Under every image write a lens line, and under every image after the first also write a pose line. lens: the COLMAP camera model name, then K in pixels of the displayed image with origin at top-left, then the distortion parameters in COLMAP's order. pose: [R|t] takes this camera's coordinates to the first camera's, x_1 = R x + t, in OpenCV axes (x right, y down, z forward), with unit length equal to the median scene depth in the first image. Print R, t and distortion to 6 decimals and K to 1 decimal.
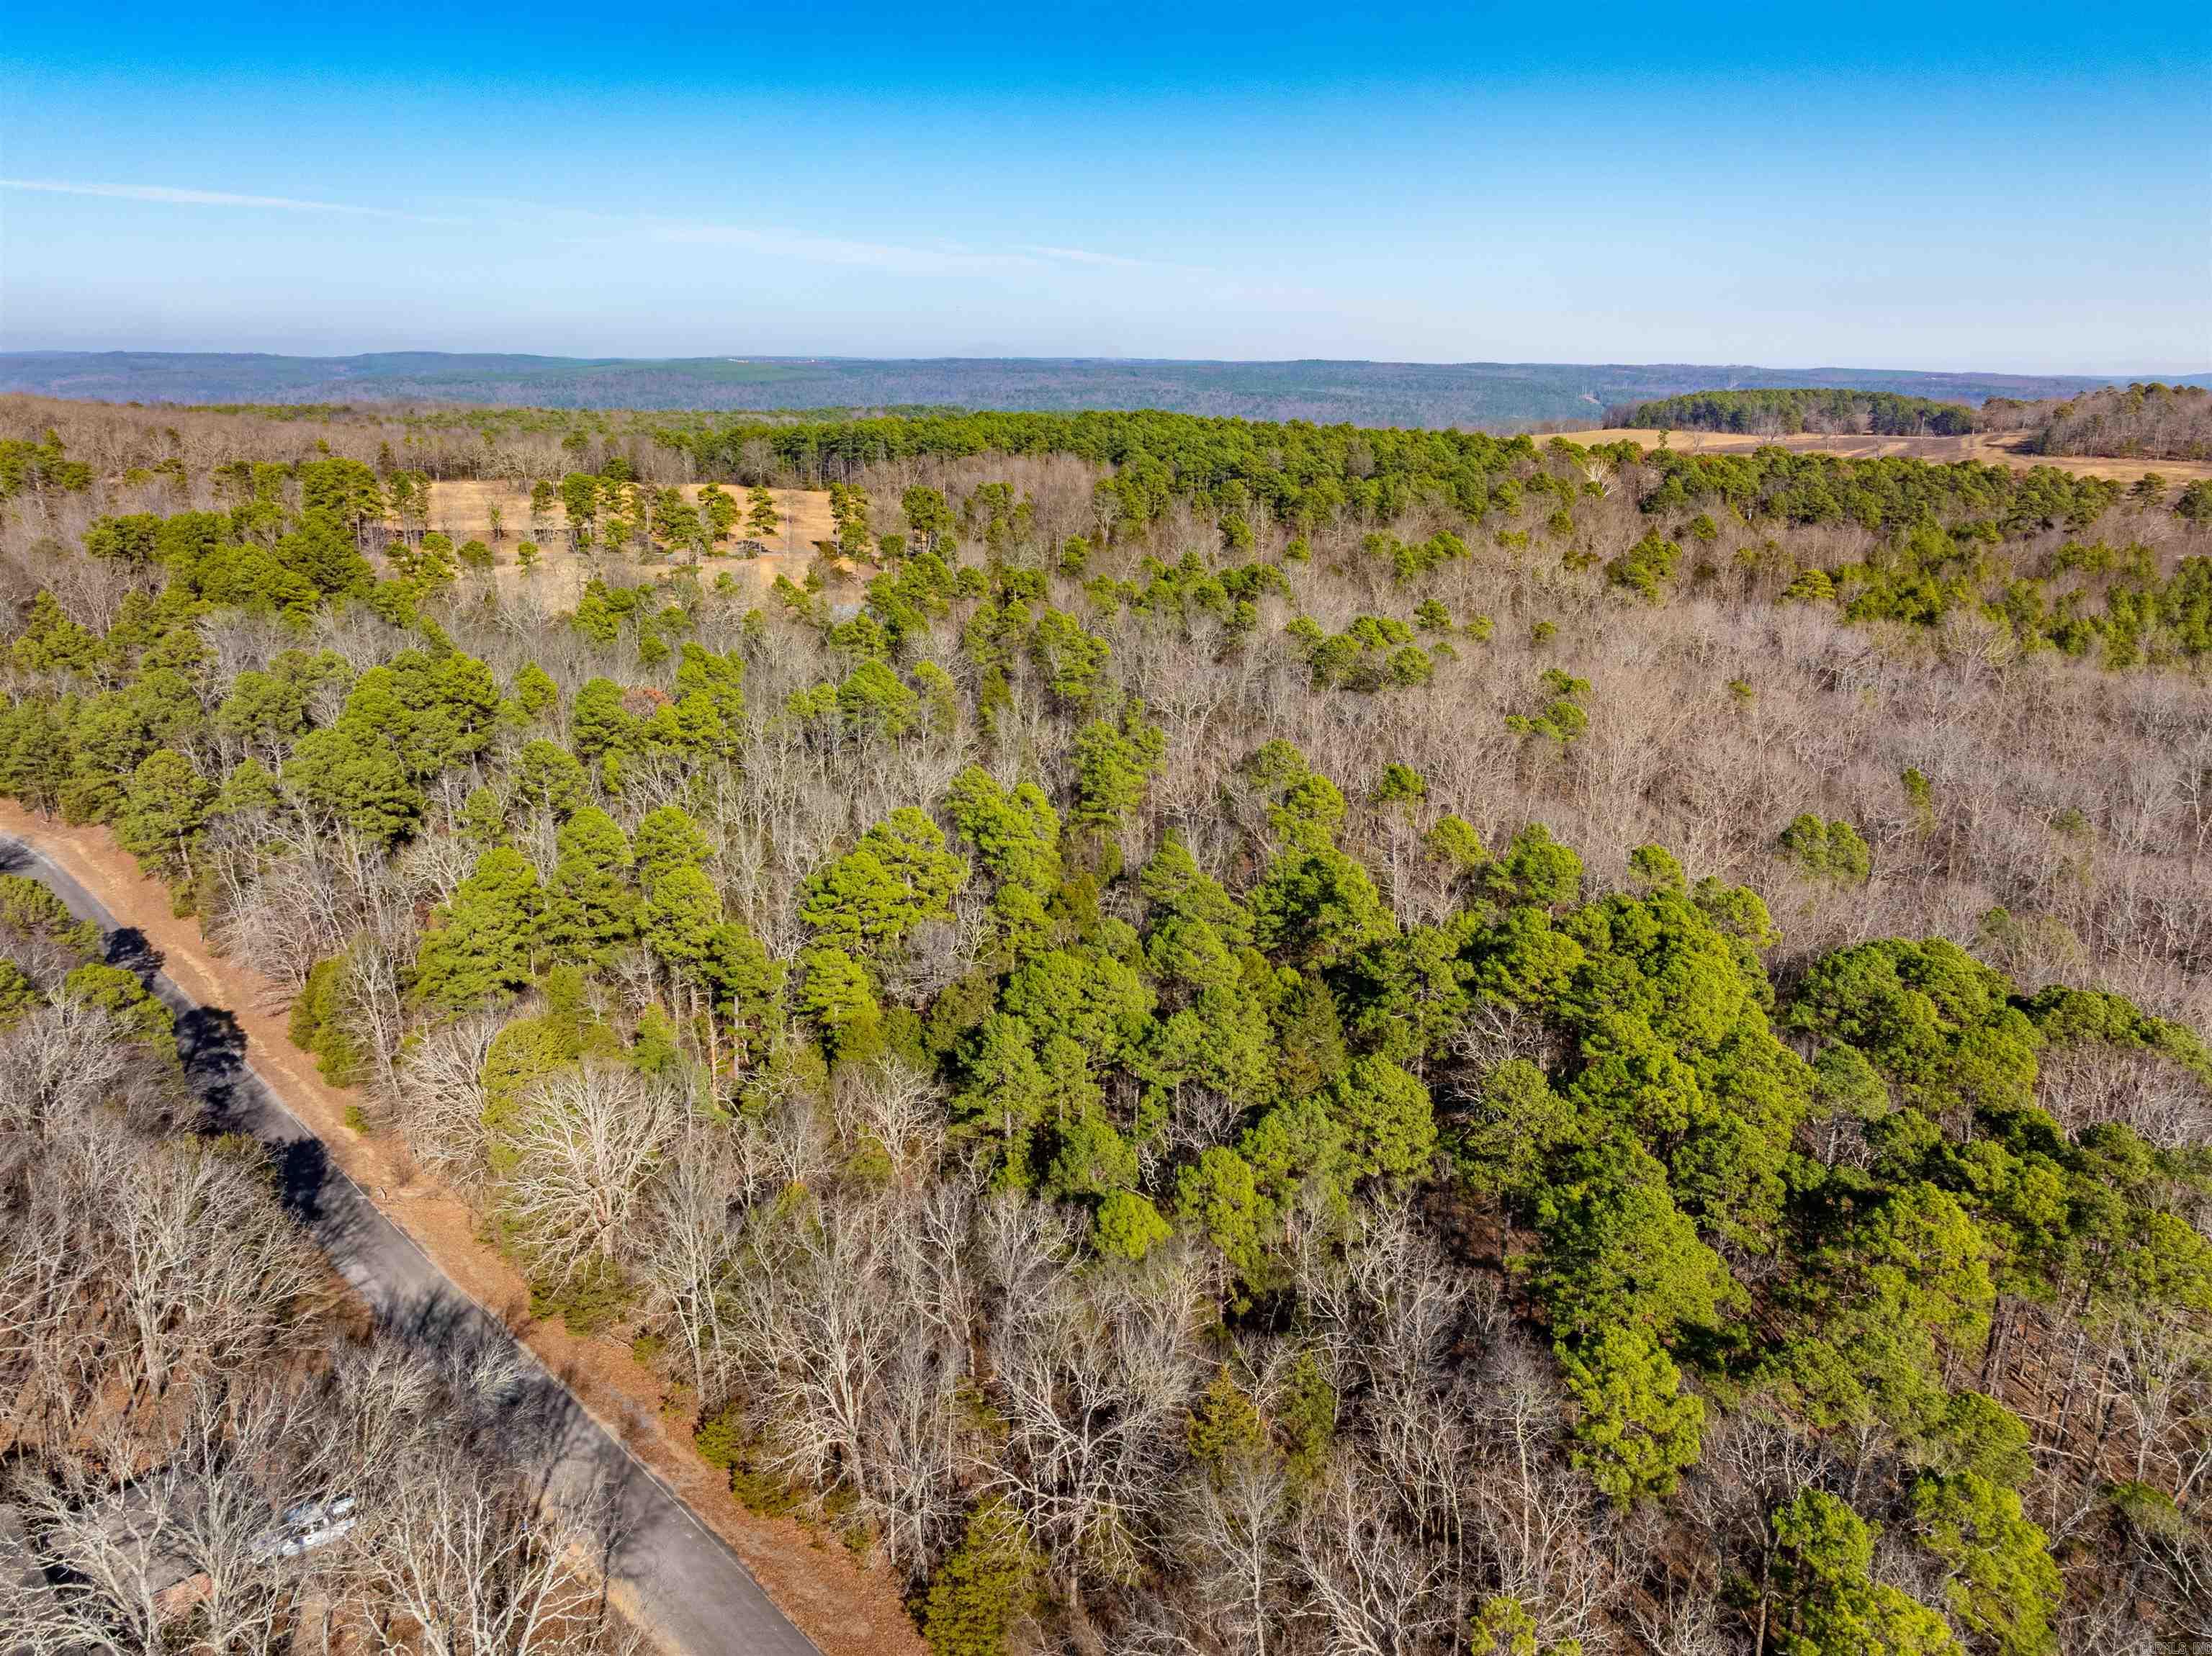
lens RADIAL K [[1561.1, 0, 1113.2], [0, 1561.1, 835.2], [0, 0, 1]] dist [-0.035368, 0.025211]
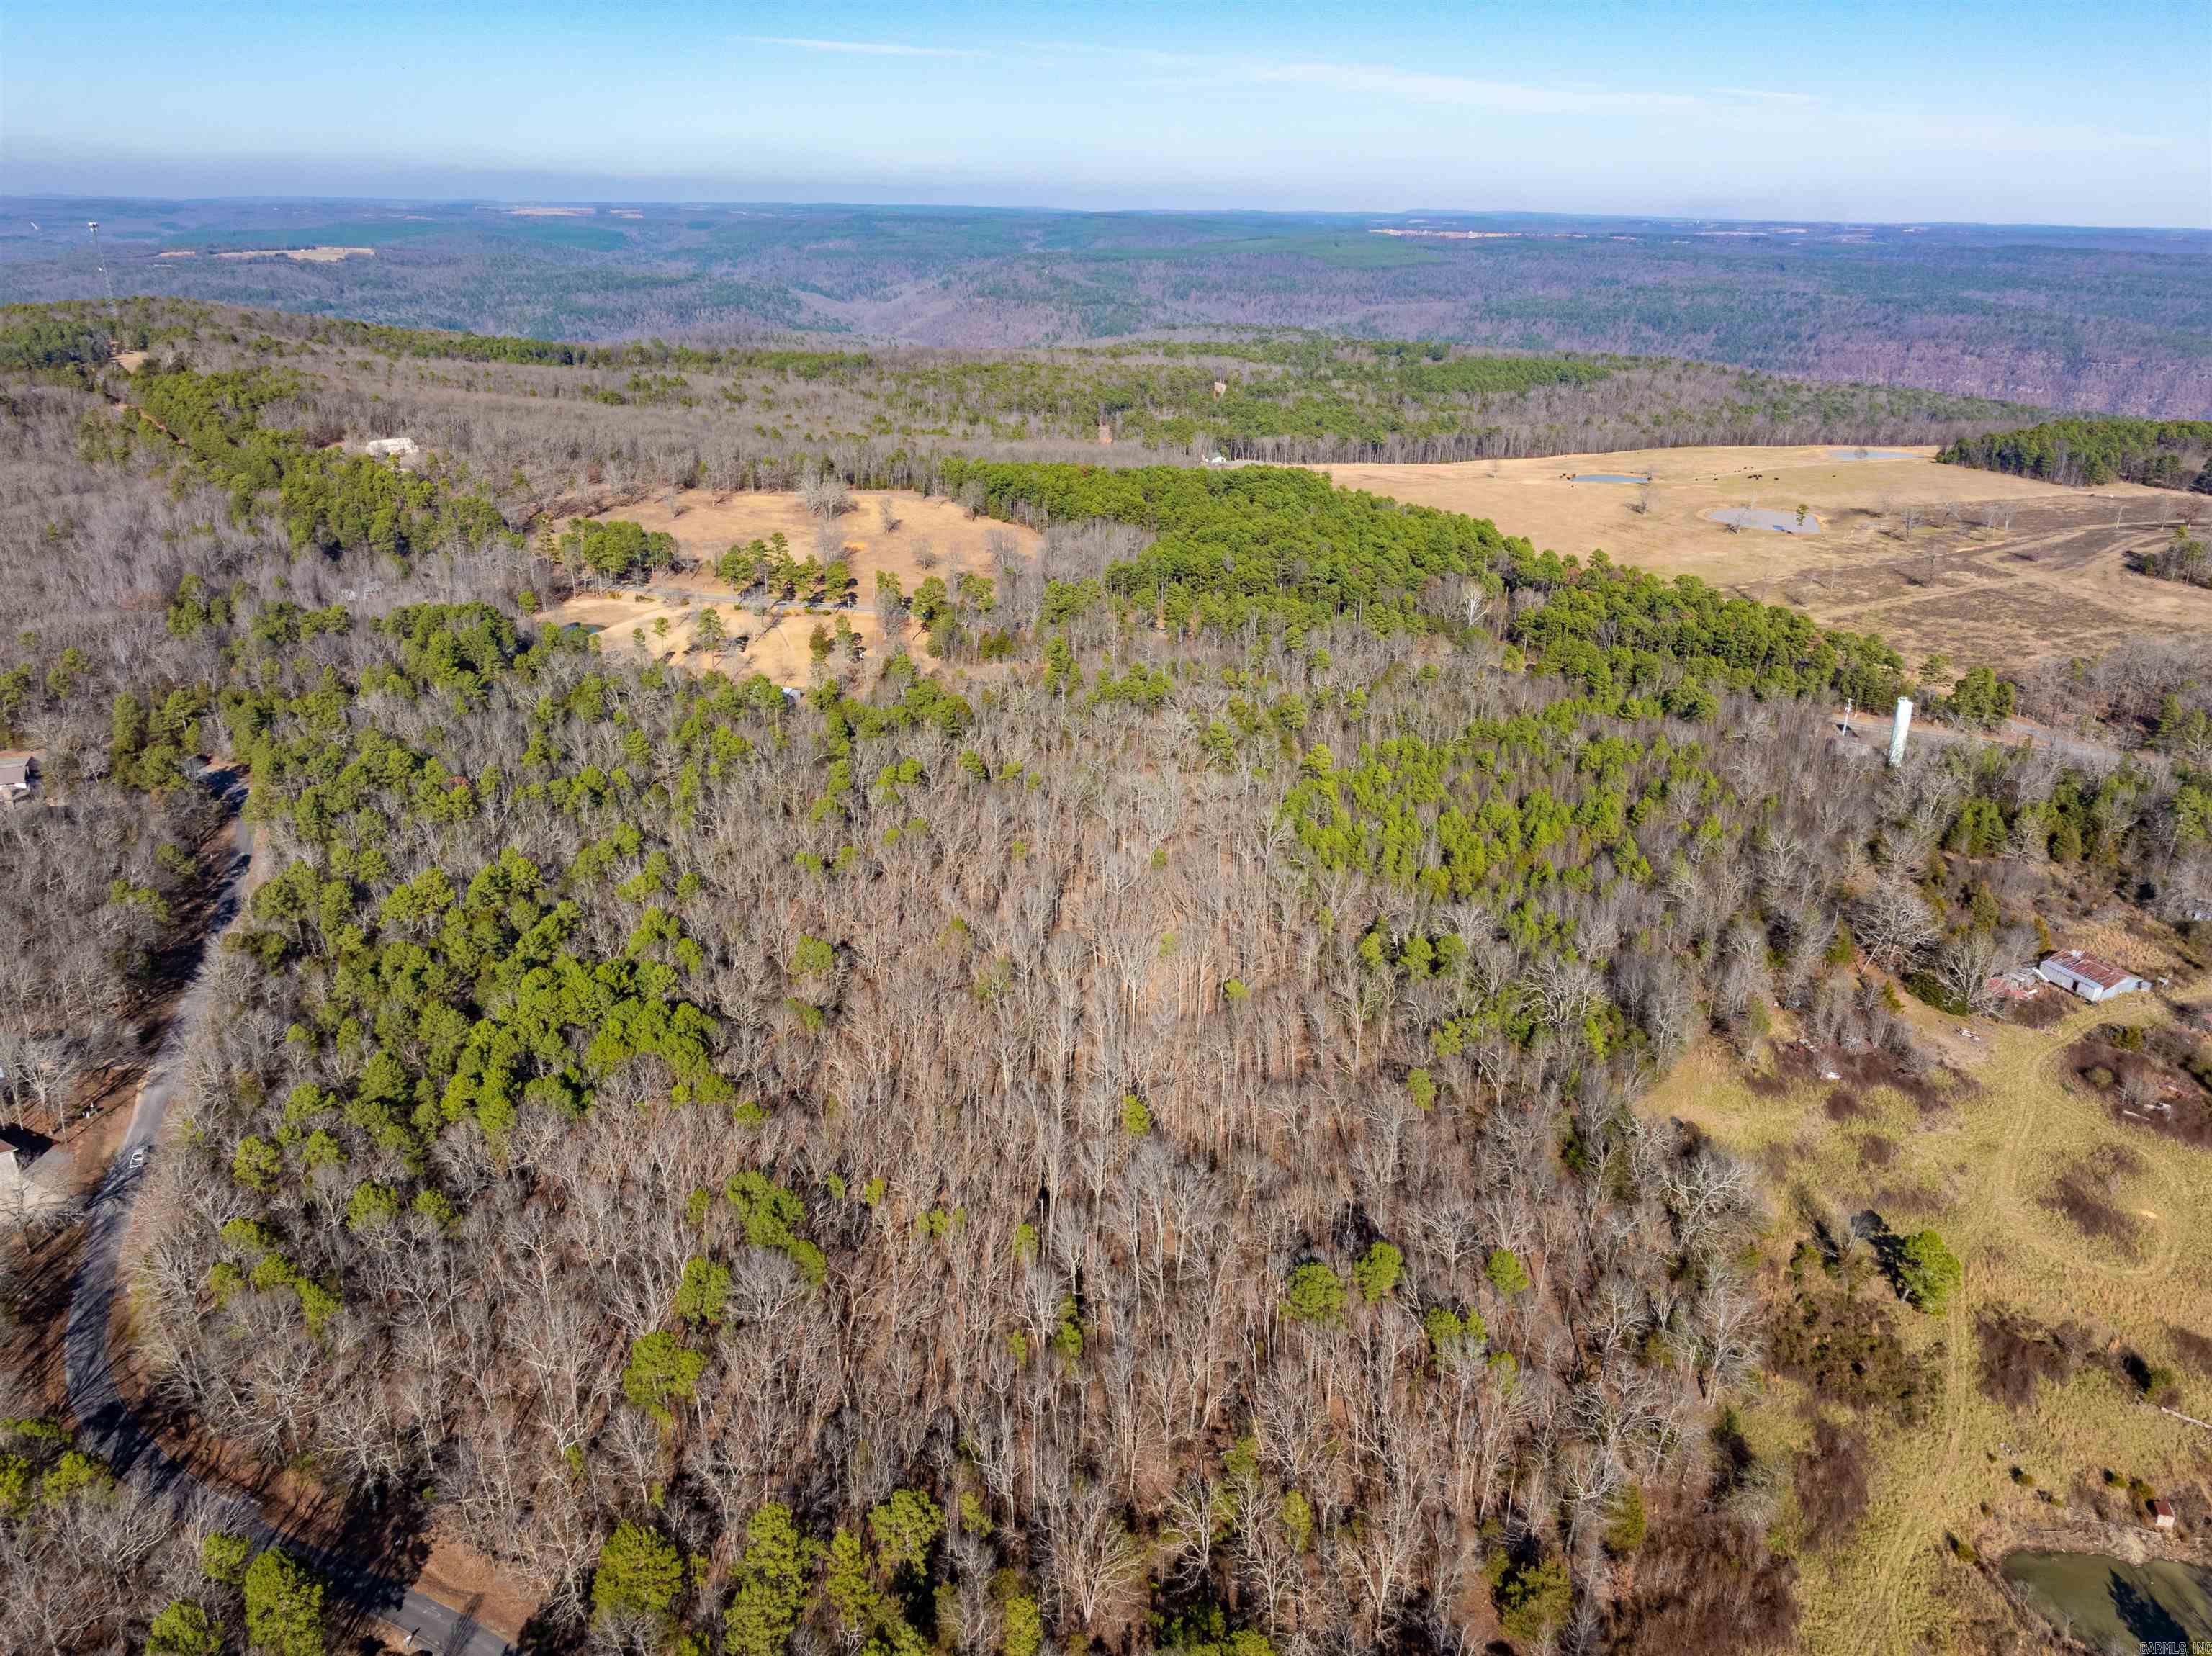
lens RADIAL K [[1561.1, 0, 1108.6], [0, 1561.1, 824.1], [0, 0, 1]] dist [-0.035368, 0.025211]
pose [[0.910777, 0.157347, -0.381743, 2.070256], [-0.126180, 0.986379, 0.105520, -0.561937], [0.393147, -0.047937, 0.918225, -0.975105]]
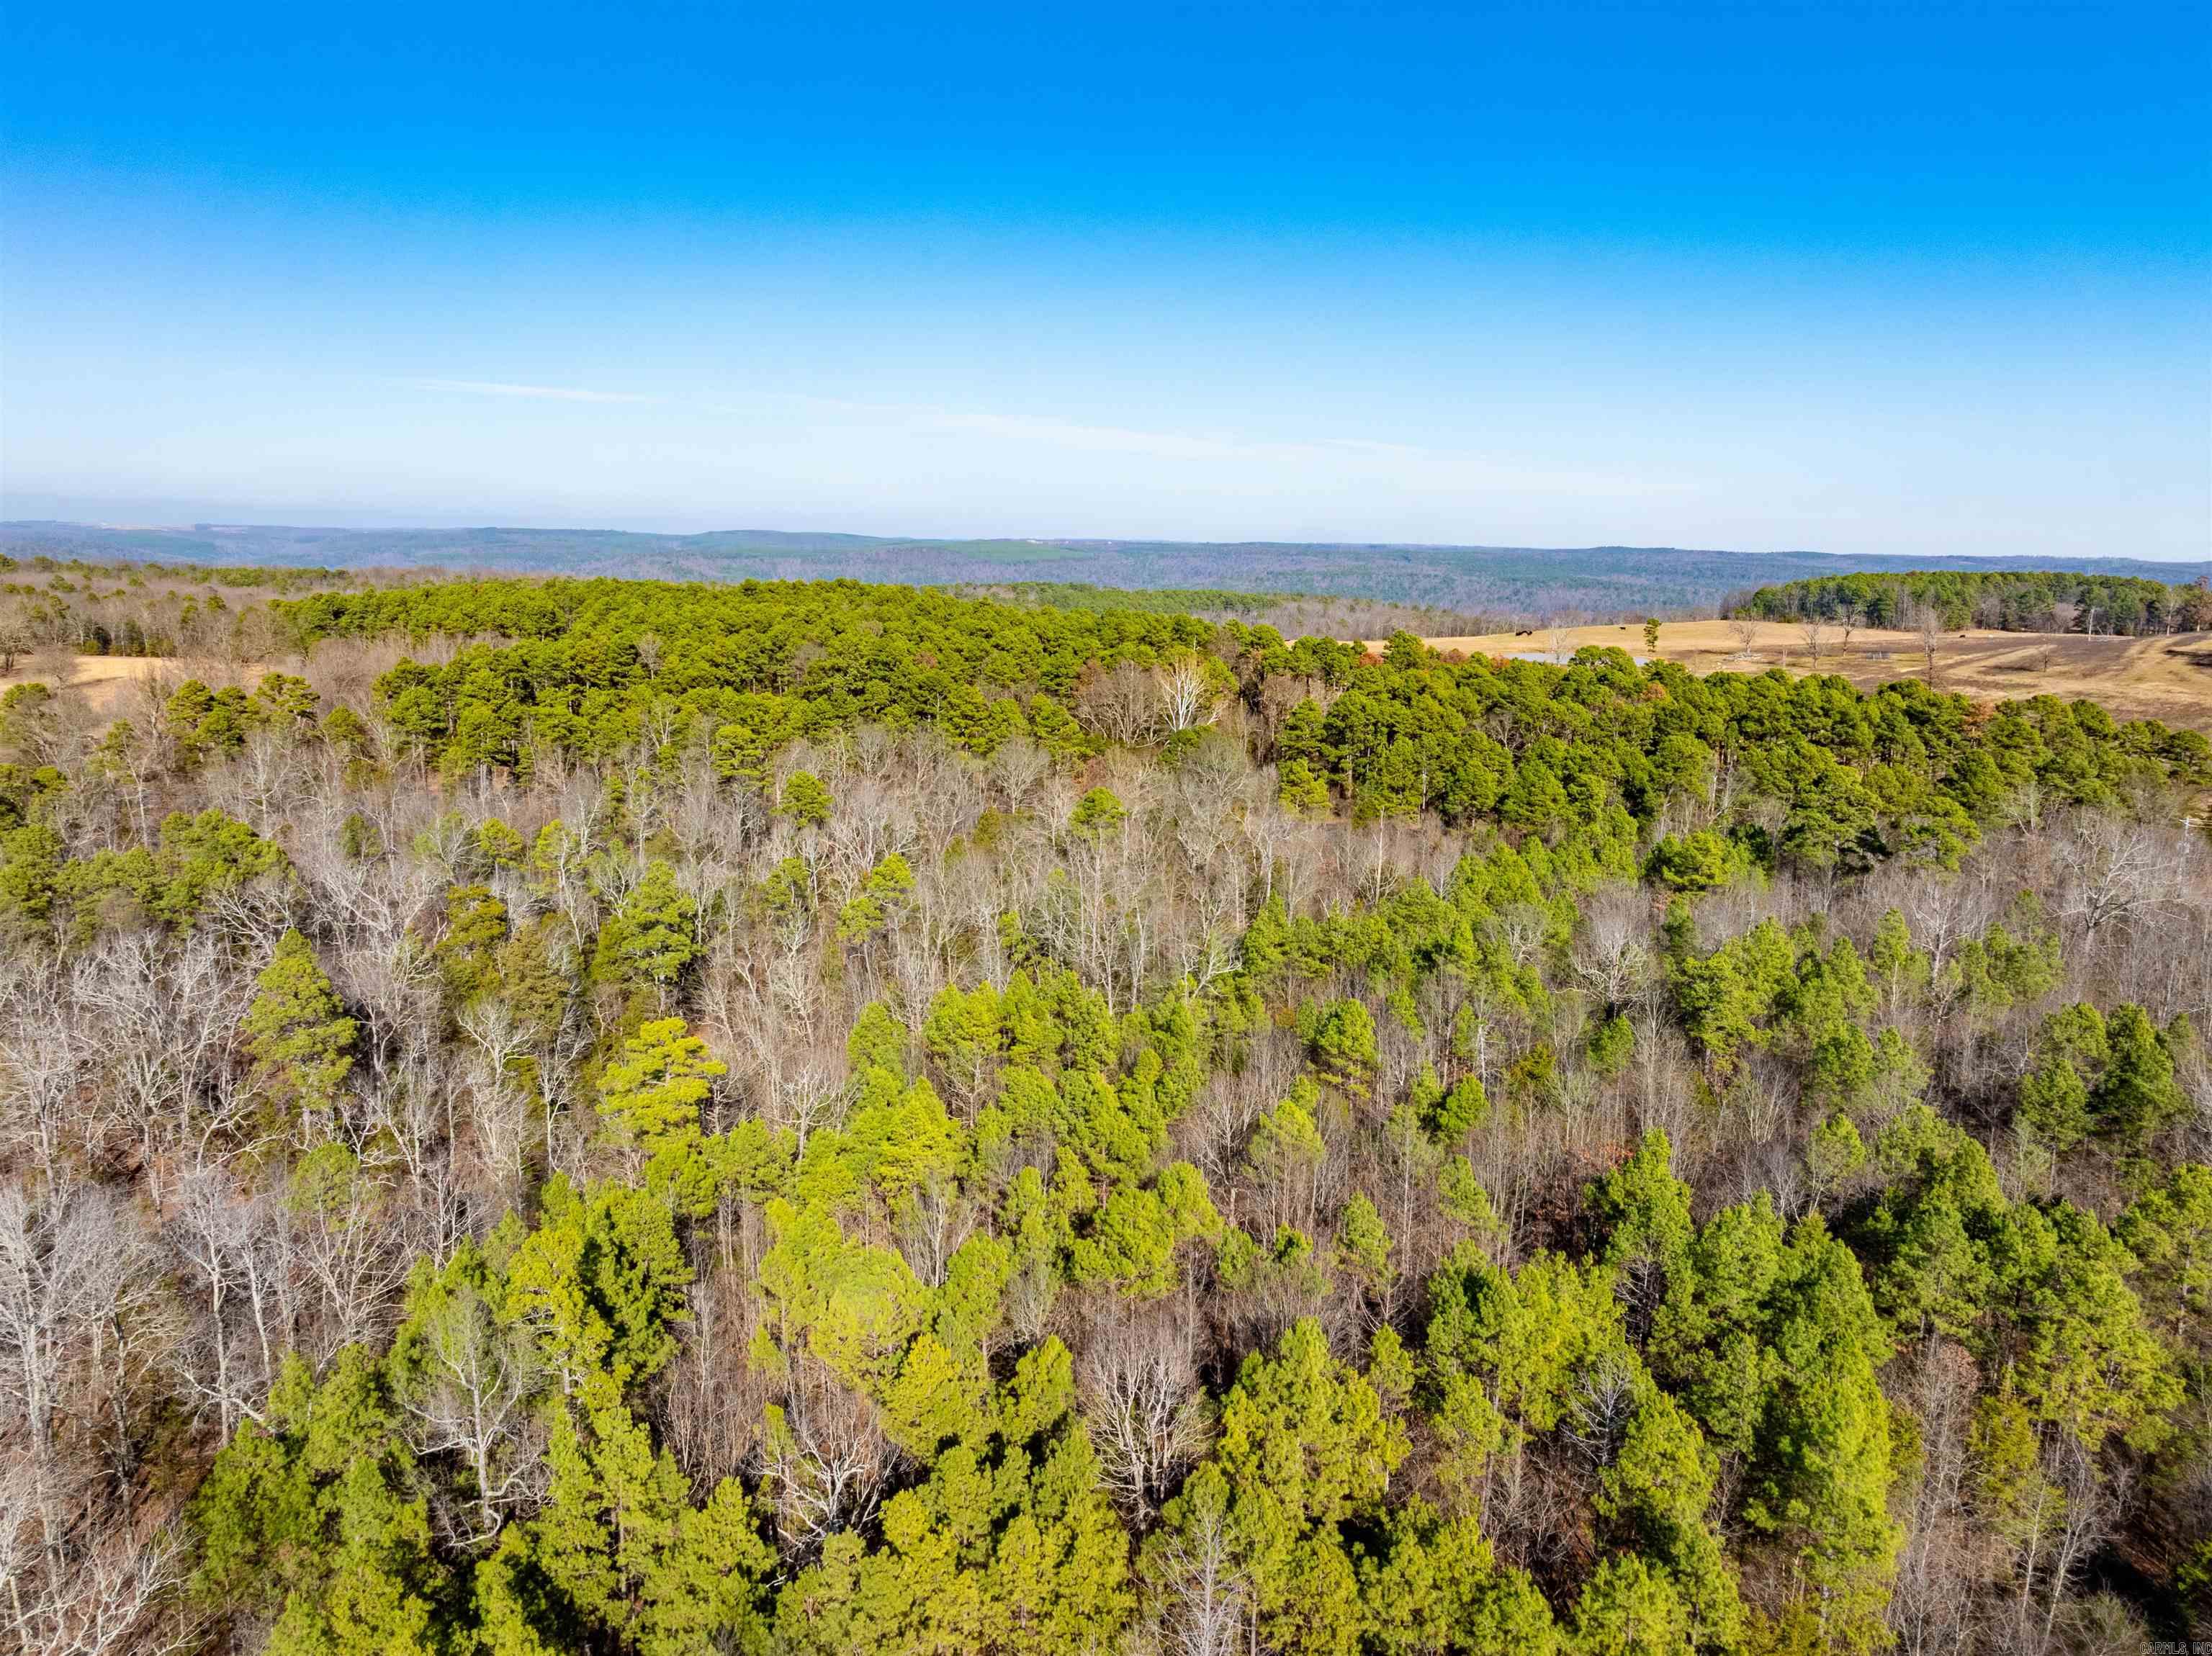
lens RADIAL K [[1561.1, 0, 1112.8], [0, 1561.1, 838.4], [0, 0, 1]] dist [-0.035368, 0.025211]
pose [[0.978227, 0.047161, -0.202108, 1.521638], [-0.069219, 0.992218, -0.103499, -0.453971], [0.195654, 0.115235, 0.973879, 1.720958]]
